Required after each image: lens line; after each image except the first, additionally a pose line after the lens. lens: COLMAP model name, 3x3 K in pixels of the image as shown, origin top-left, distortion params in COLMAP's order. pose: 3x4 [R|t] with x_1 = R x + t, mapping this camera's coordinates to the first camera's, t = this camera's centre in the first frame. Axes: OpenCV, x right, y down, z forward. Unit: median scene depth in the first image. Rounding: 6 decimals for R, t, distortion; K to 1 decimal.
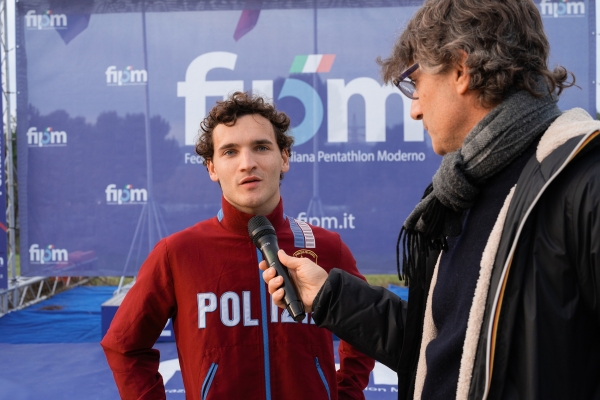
lens RADIAL K [[866.6, 0, 304.9], [0, 866.6, 204.7], [0, 0, 1]] dist [-0.016975, 0.000000]
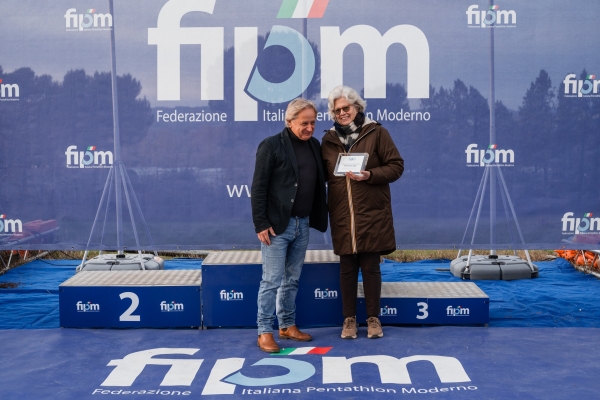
lens RADIAL K [[866.6, 0, 308.9], [0, 866.6, 202.3], [0, 0, 1]] dist [-0.016975, 0.000000]
pose [[0.999344, 0.004487, 0.035937, -0.015774], [-0.005877, 0.999235, 0.038667, -0.001239], [-0.035736, -0.038853, 0.998606, 0.118234]]
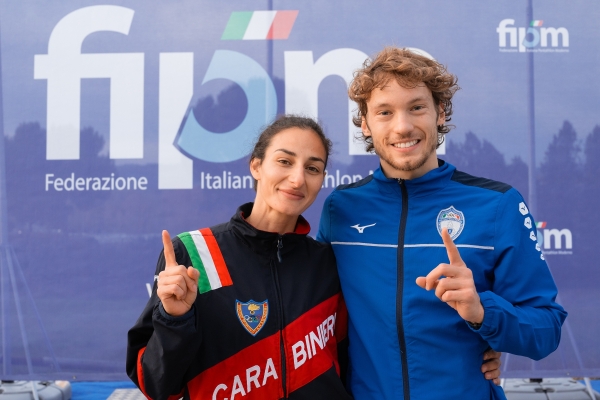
lens RADIAL K [[866.6, 0, 302.4], [0, 866.6, 202.3], [0, 0, 1]] dist [-0.016975, 0.000000]
pose [[0.999601, 0.004052, 0.027942, 0.021538], [-0.003377, 0.999702, -0.024177, -0.025130], [-0.028032, 0.024073, 0.999317, 0.392415]]
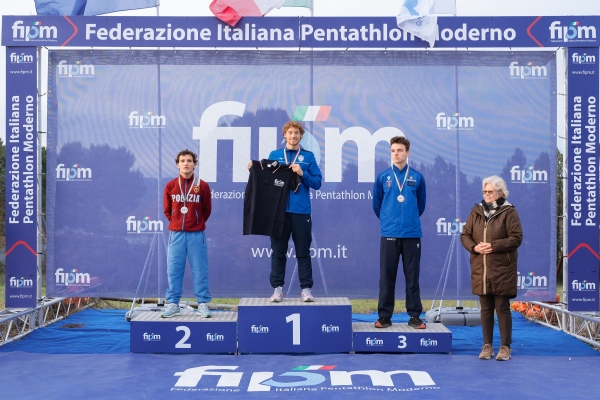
lens RADIAL K [[866.6, 0, 299.9], [0, 866.6, 197.6], [0, 0, 1]] dist [-0.016975, 0.000000]
pose [[0.998901, 0.018416, 0.043109, -0.053352], [-0.016336, 0.998708, -0.048113, 0.003604], [-0.043939, 0.047356, 0.997911, -0.132624]]
